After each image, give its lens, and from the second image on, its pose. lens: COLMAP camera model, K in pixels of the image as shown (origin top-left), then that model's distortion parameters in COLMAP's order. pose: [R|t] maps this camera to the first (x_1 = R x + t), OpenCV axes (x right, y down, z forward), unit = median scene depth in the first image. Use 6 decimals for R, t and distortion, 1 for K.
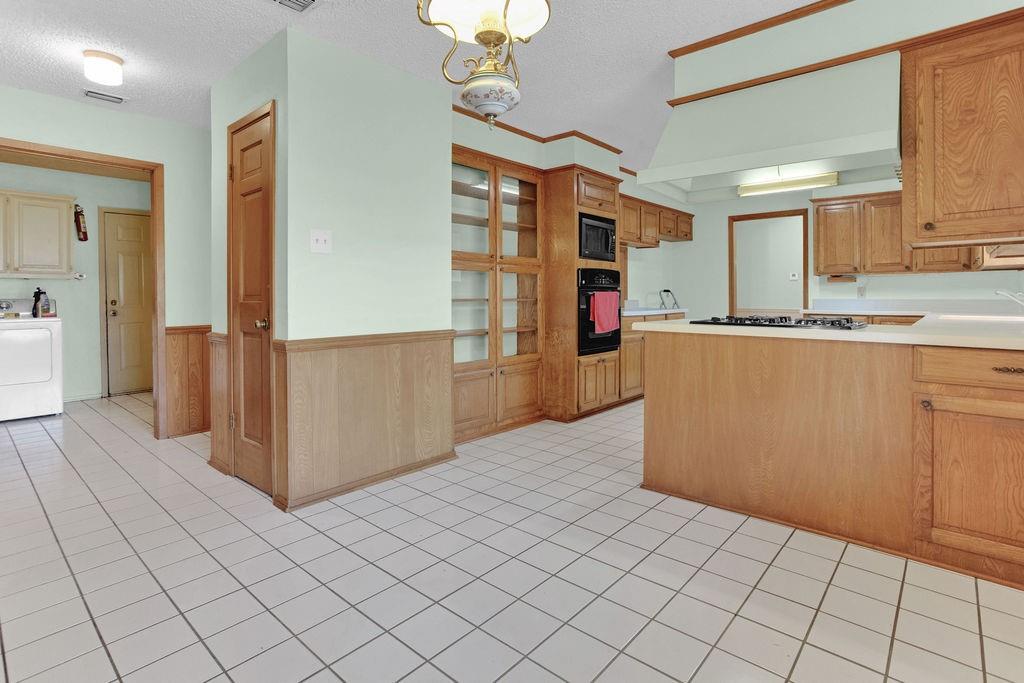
lens RADIAL K [[509.2, 0, 510.1], [0, 509.2, 292.6], [0, 0, 1]] dist [-0.000113, 0.000131]
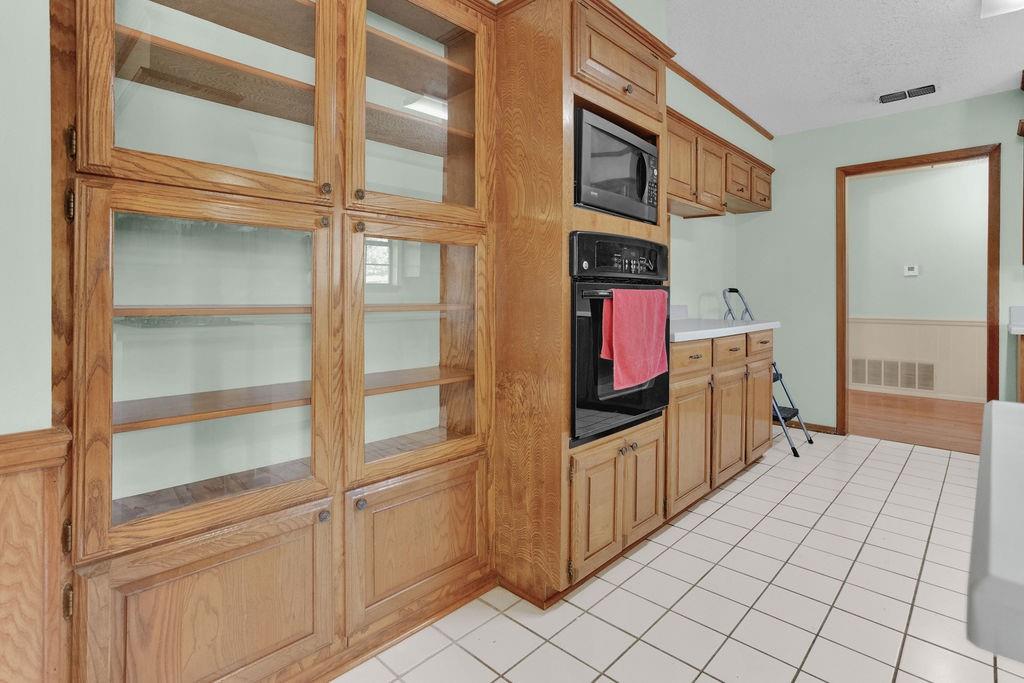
lens RADIAL K [[509.2, 0, 510.1], [0, 509.2, 292.6], [0, 0, 1]] dist [-0.000113, 0.000131]
pose [[0.999296, 0.006239, -0.036999, 0.096163], [-0.006245, 0.999980, -0.000054, 0.001670], [0.036998, 0.000285, 0.999315, 0.570993]]
